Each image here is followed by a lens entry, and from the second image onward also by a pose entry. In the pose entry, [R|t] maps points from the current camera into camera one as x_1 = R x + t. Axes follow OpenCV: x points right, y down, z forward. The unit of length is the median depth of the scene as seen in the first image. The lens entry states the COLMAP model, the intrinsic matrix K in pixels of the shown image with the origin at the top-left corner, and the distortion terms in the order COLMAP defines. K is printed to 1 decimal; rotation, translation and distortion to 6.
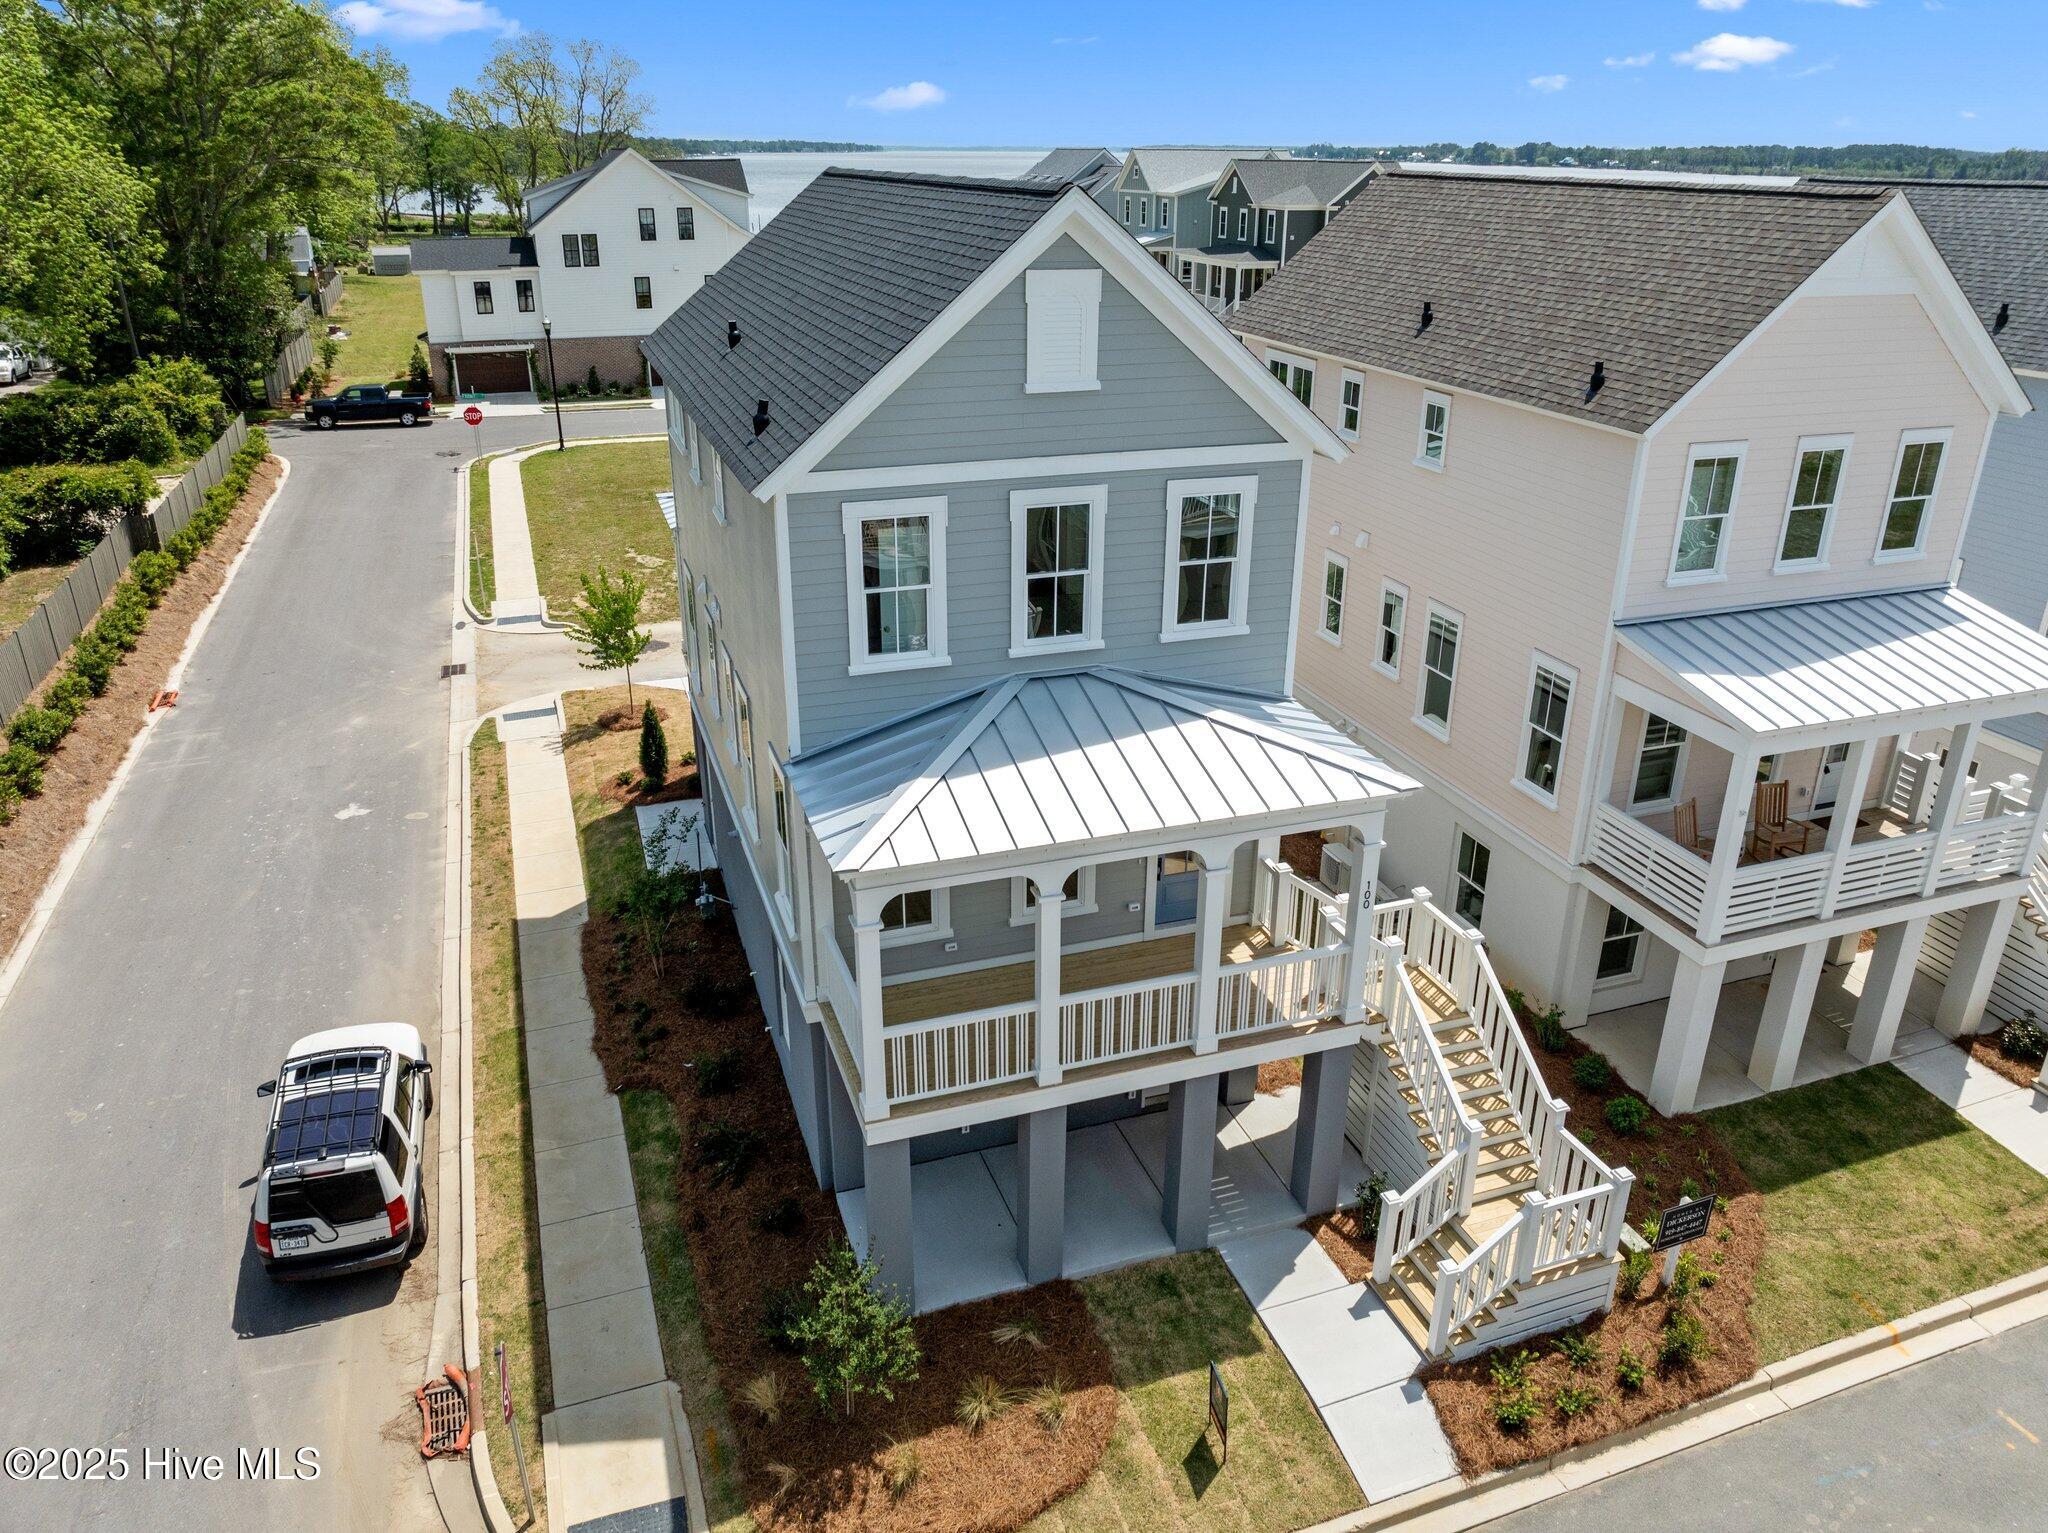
lens RADIAL K [[1458.4, 0, 1024.0], [0, 1458.4, 766.5], [0, 0, 1]] dist [-0.039939, -0.000645]
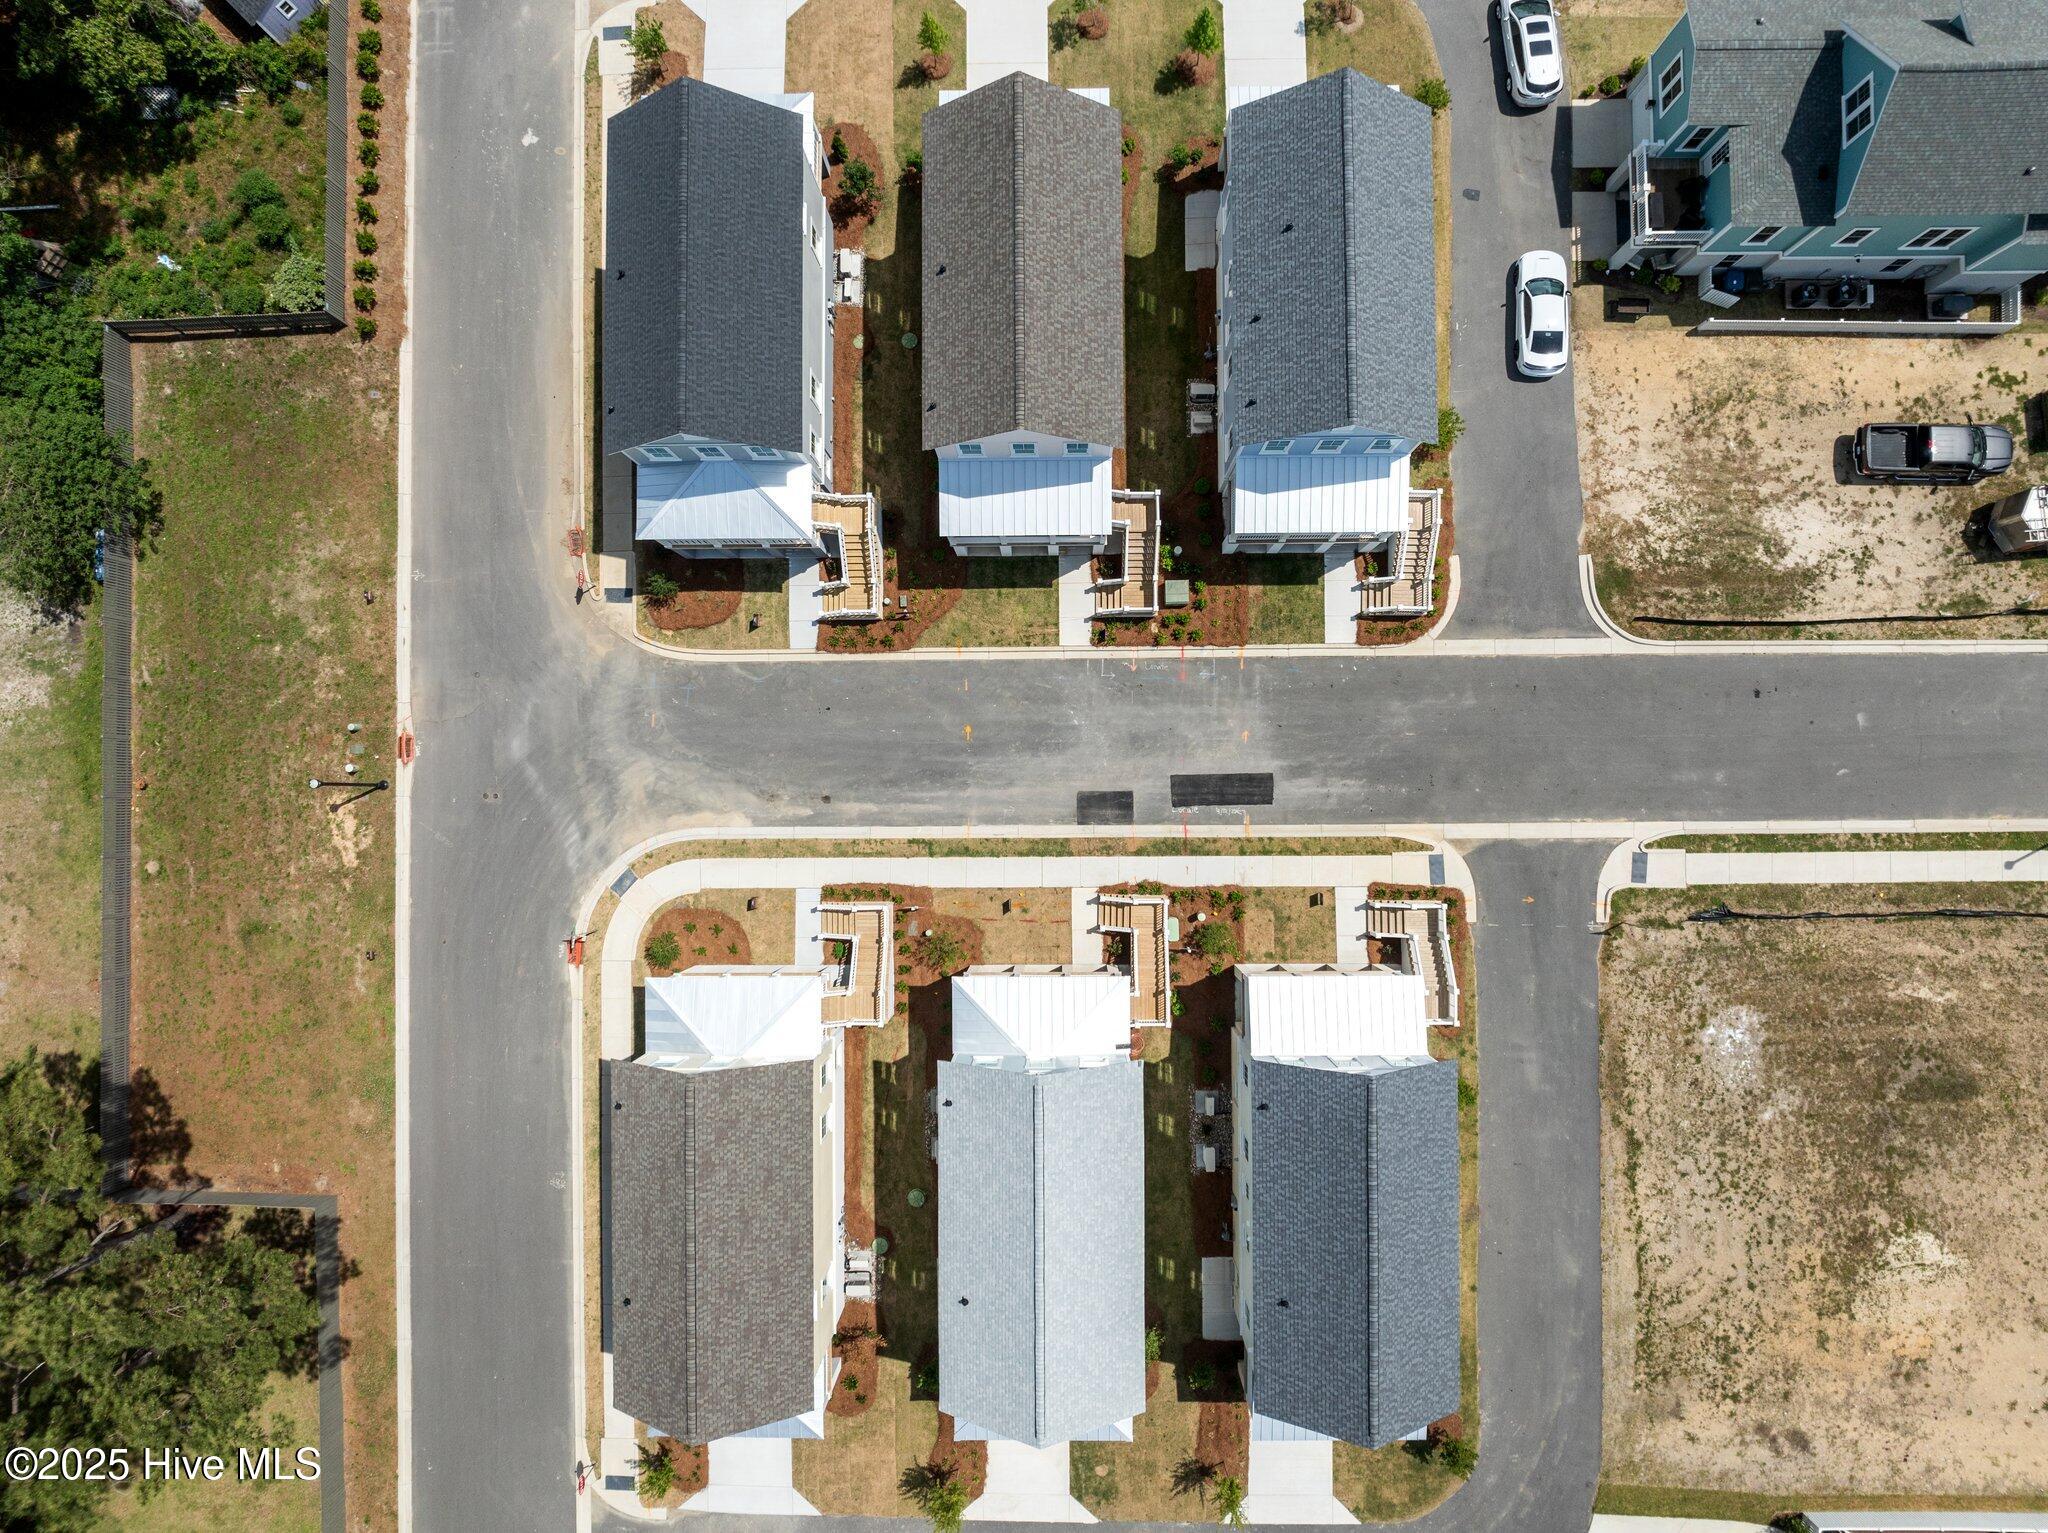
lens RADIAL K [[1431.1, 0, 1024.0], [0, 1431.1, 766.5], [0, 0, 1]] dist [-0.006457, -0.003786]
pose [[0.944120, 0.326493, -0.045175, 0.980672], [-0.095775, 0.402895, 0.910221, -2.609141], [0.315381, -0.855031, 0.411651, -0.612507]]
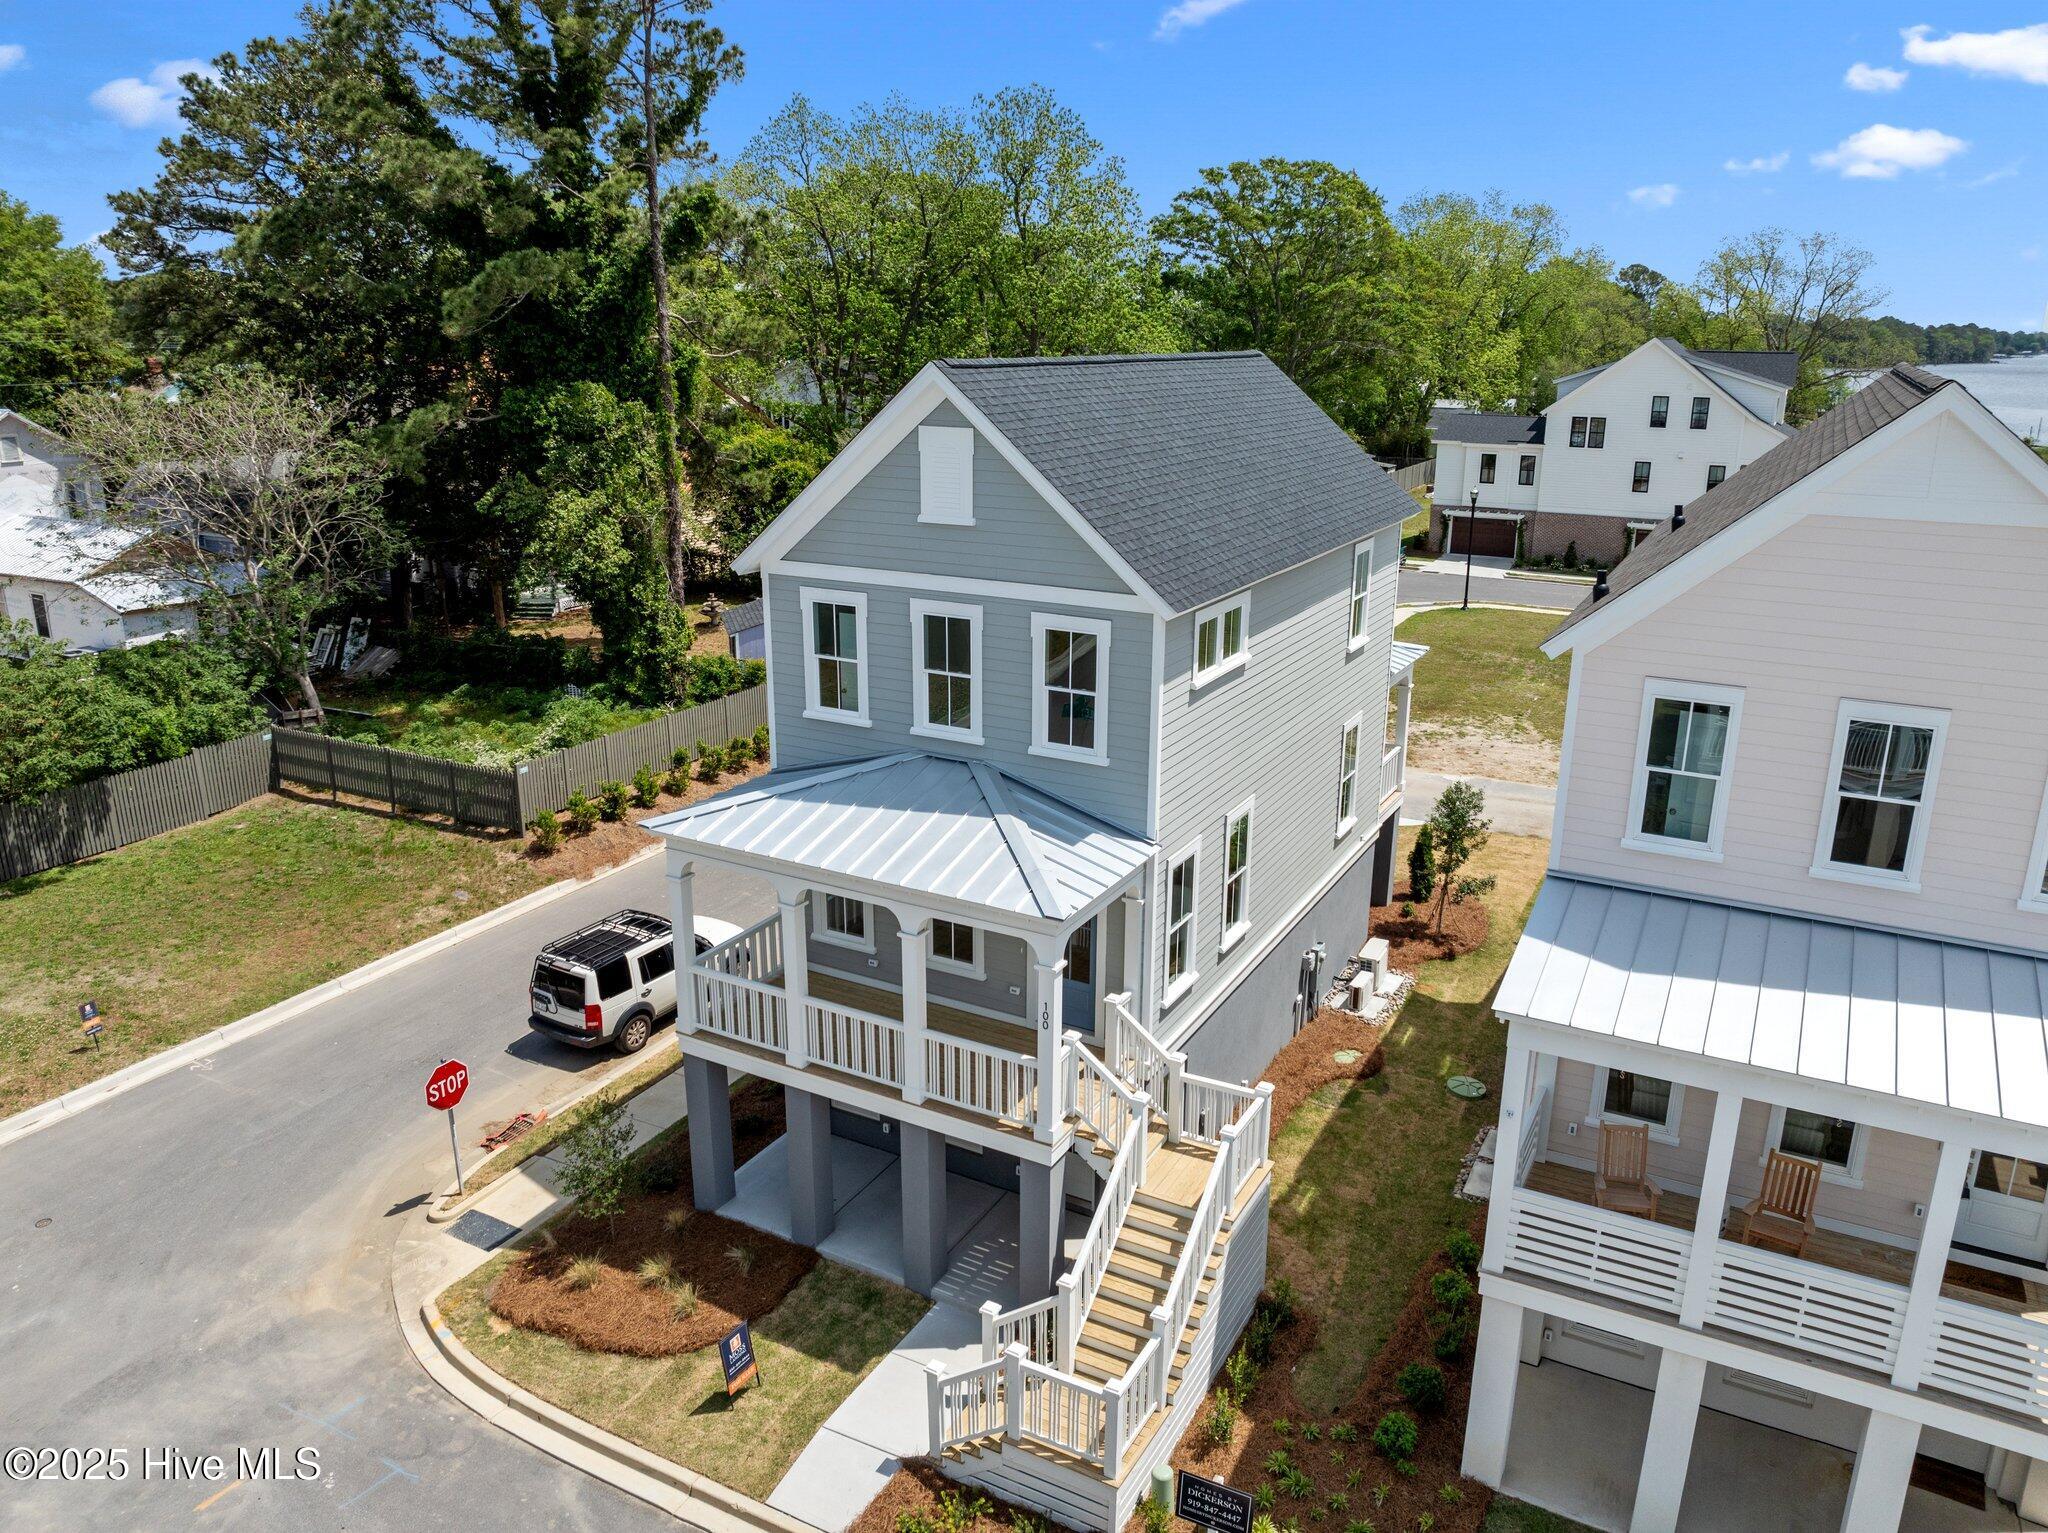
lens RADIAL K [[1452.4, 0, 1024.0], [0, 1452.4, 766.5], [0, 0, 1]] dist [-0.034974, -0.003227]
pose [[0.665748, 0.214091, -0.714804, 0.895439], [-0.295296, 0.955341, 0.011104, -0.086632], [0.685259, 0.203687, 0.699237, 0.211568]]
